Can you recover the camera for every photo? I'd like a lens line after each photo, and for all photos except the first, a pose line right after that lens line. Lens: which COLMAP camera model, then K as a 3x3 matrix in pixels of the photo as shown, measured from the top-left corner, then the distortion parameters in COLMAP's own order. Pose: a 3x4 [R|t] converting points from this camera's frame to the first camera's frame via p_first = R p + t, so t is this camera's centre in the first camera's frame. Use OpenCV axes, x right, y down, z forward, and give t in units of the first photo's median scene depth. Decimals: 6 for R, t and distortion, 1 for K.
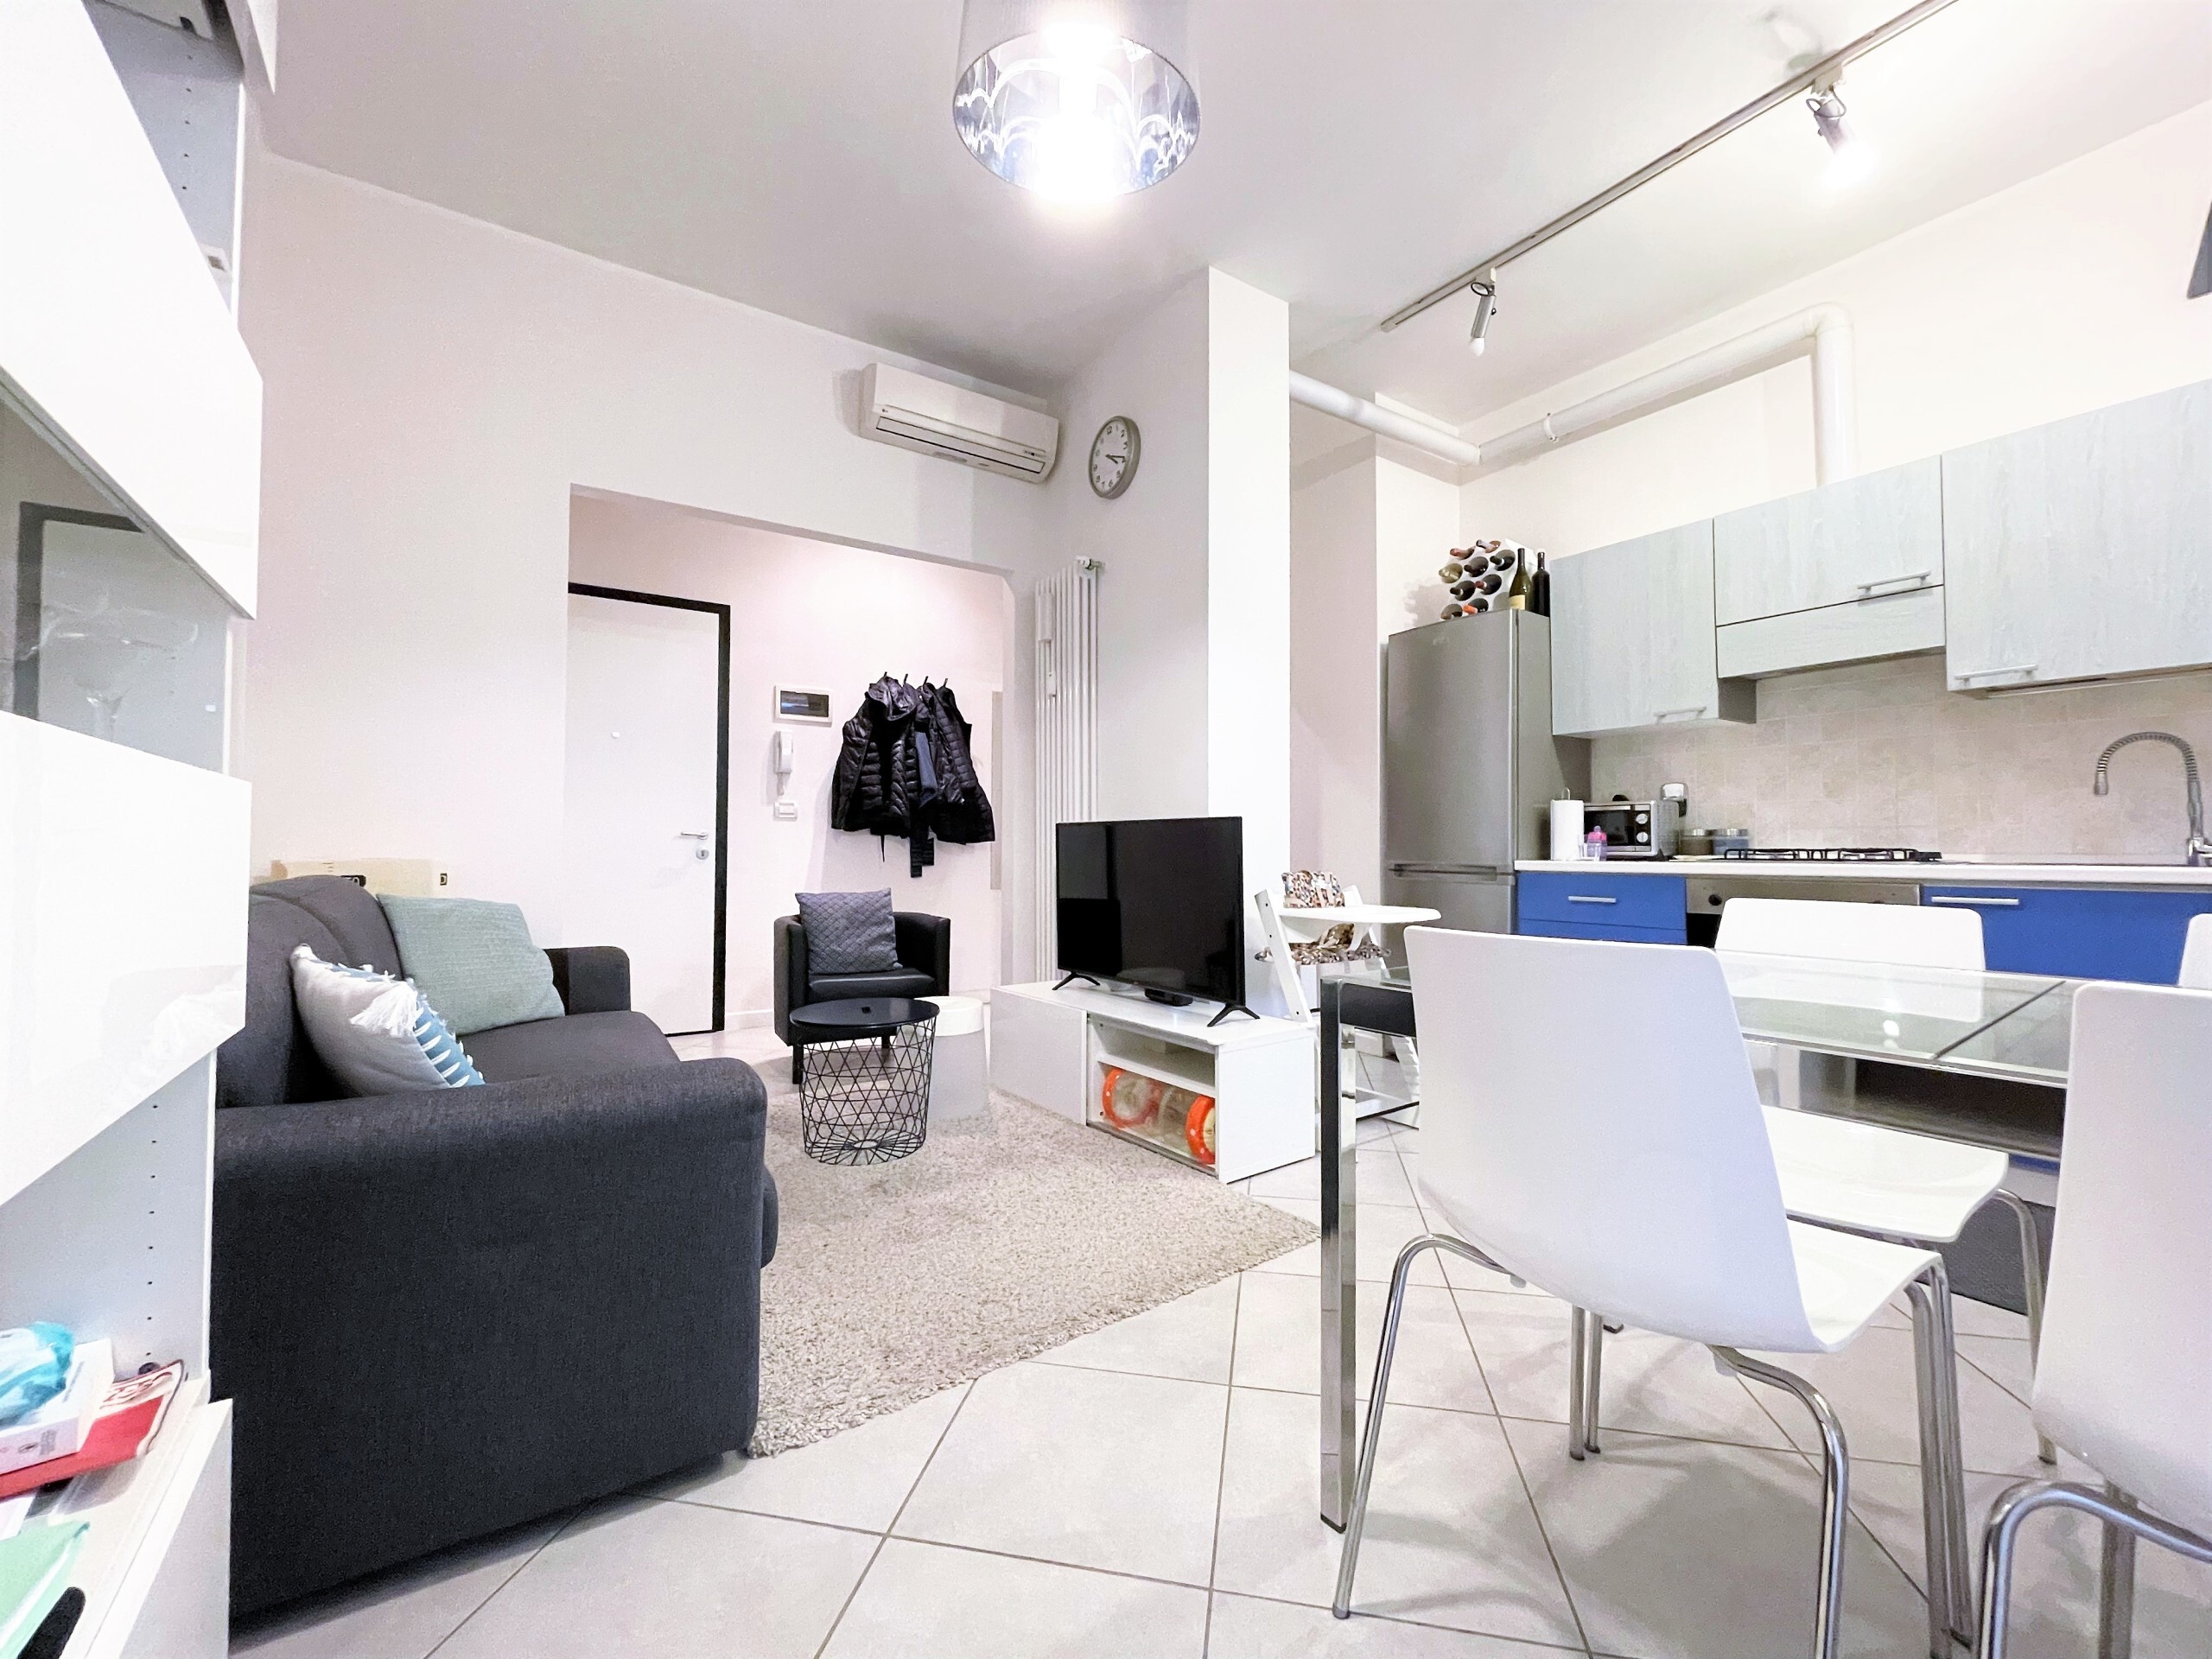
lens RADIAL K [[896.5, 0, 1112.2], [0, 896.5, 823.7], [0, 0, 1]] dist [0.000124, -0.000945]
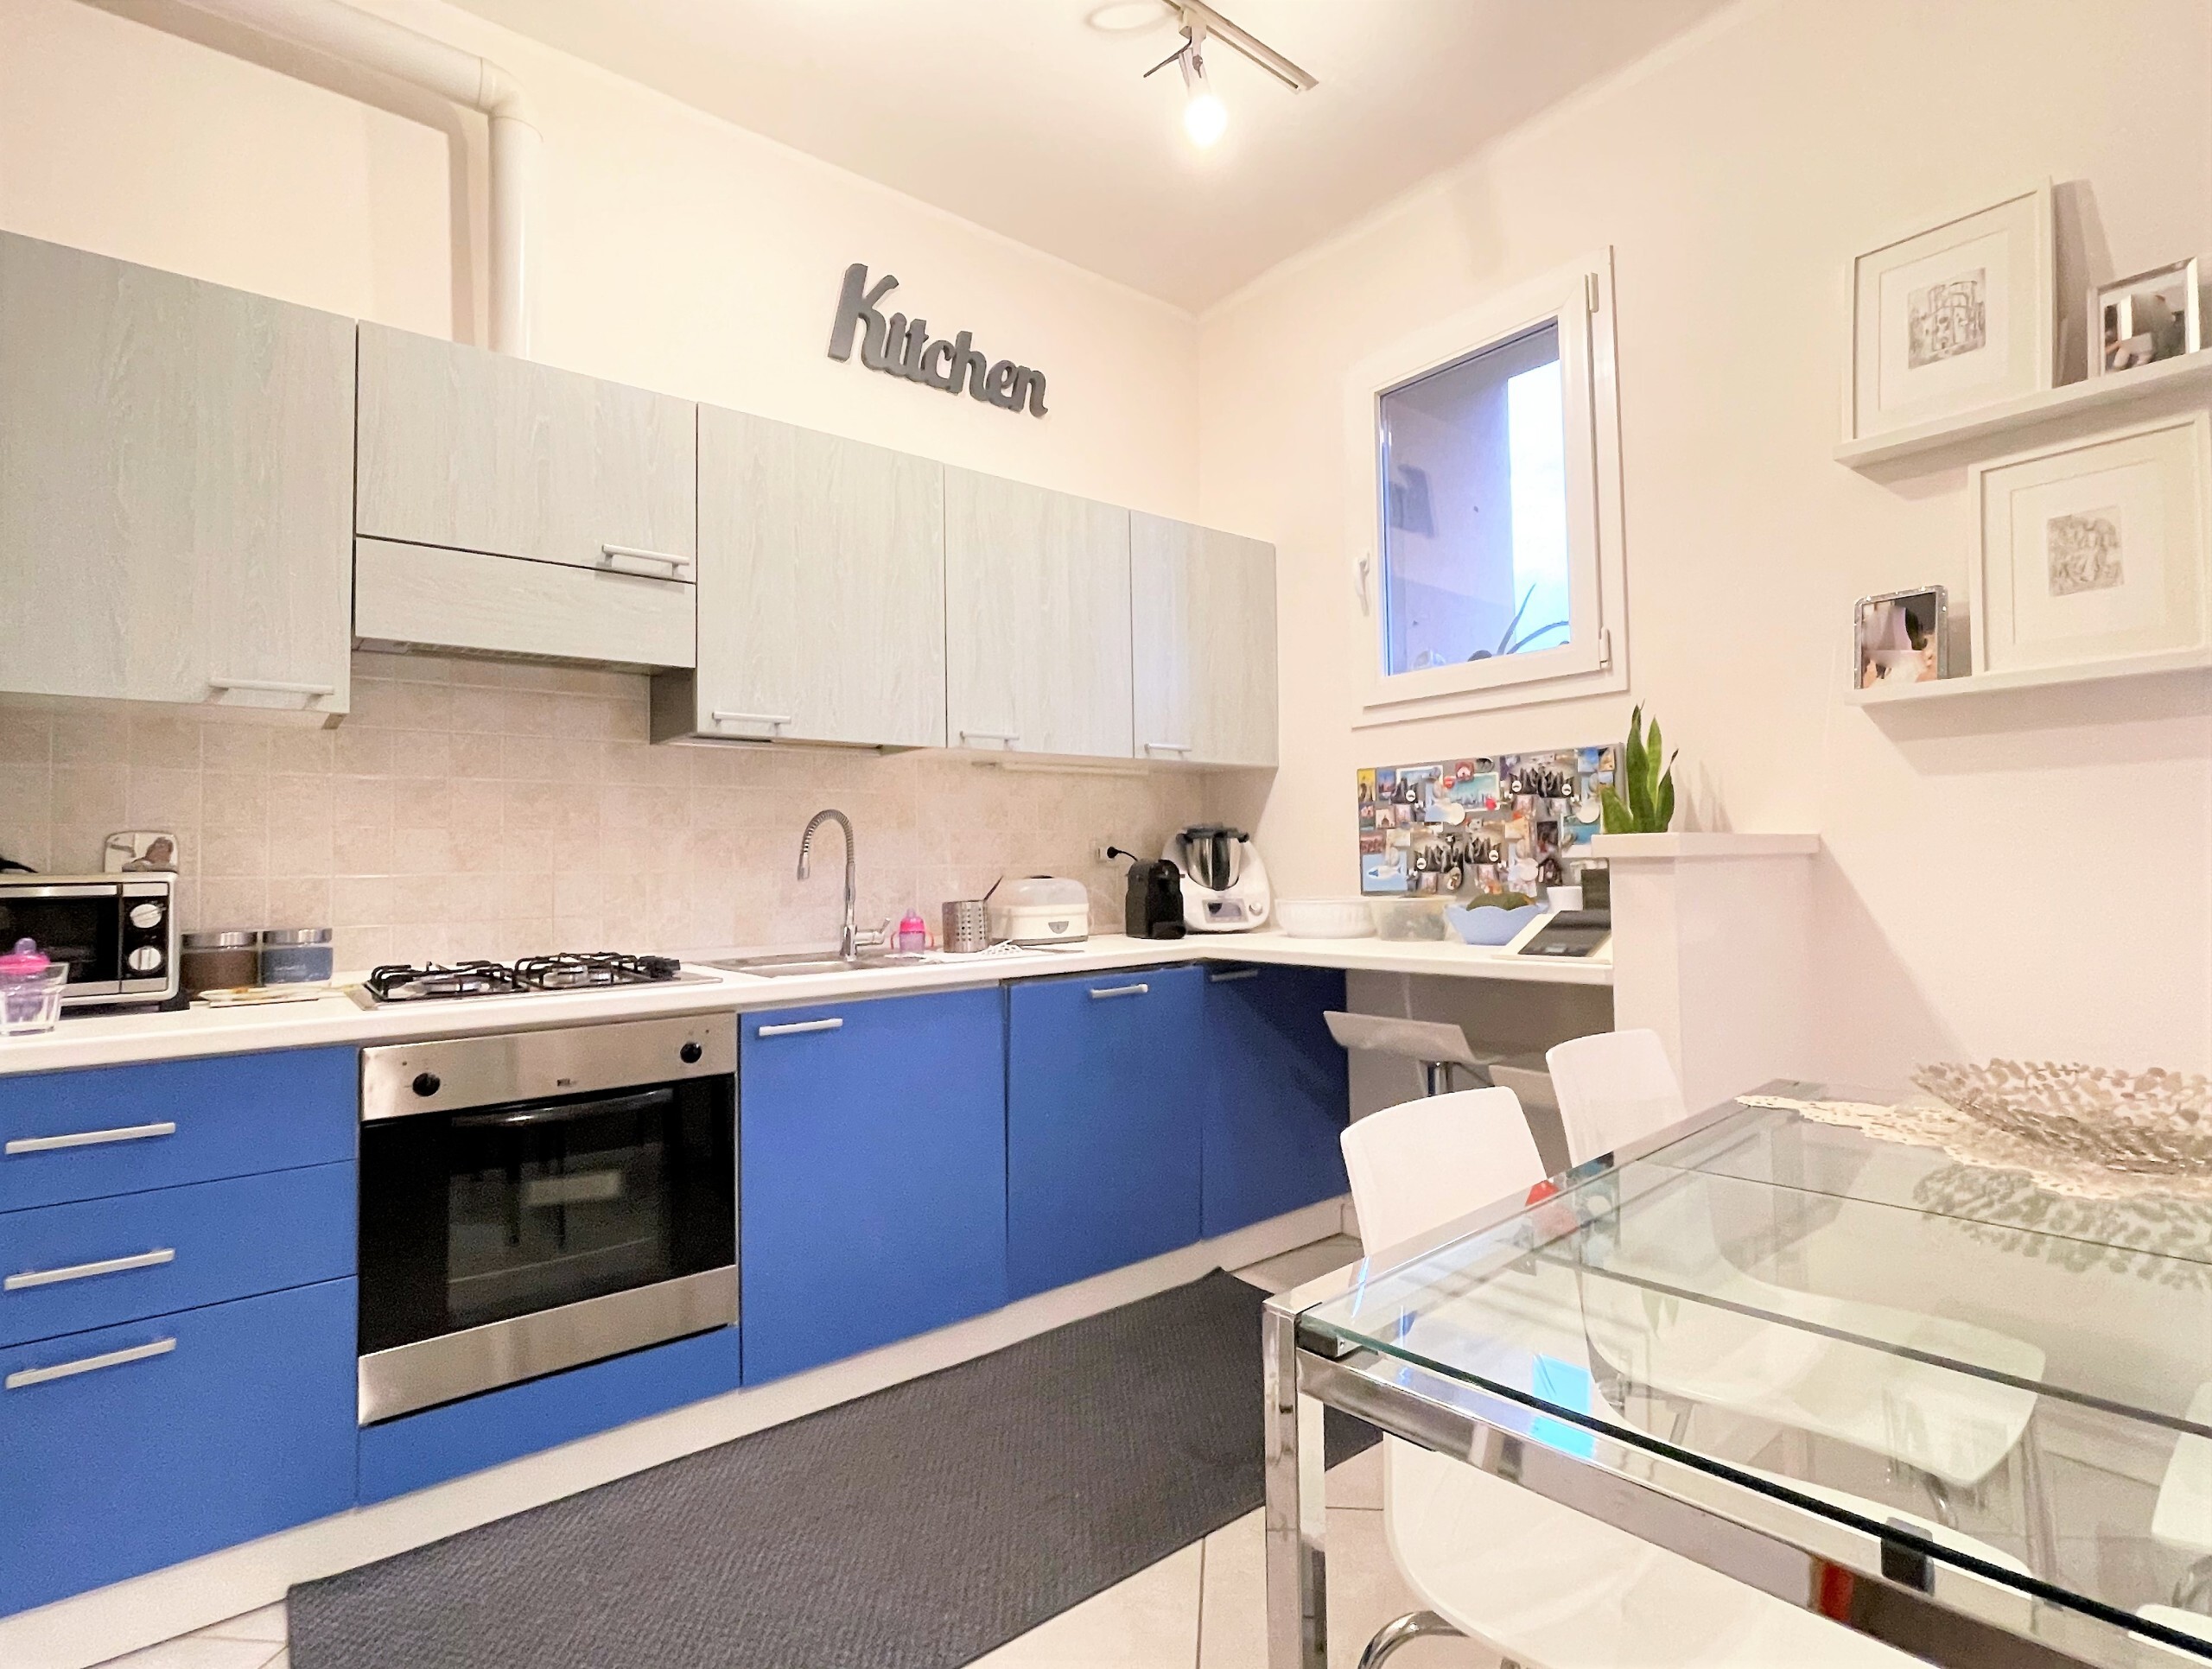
lens RADIAL K [[1104.4, 0, 1145.2], [0, 1104.4, 820.7], [0, 0, 1]] dist [-0.004211, 0.002024]
pose [[-0.102573, 0.038343, 0.993986, 0.013569], [-0.012329, 0.999131, -0.039814, -0.038083], [-0.994649, -0.016339, -0.102011, 0.605073]]
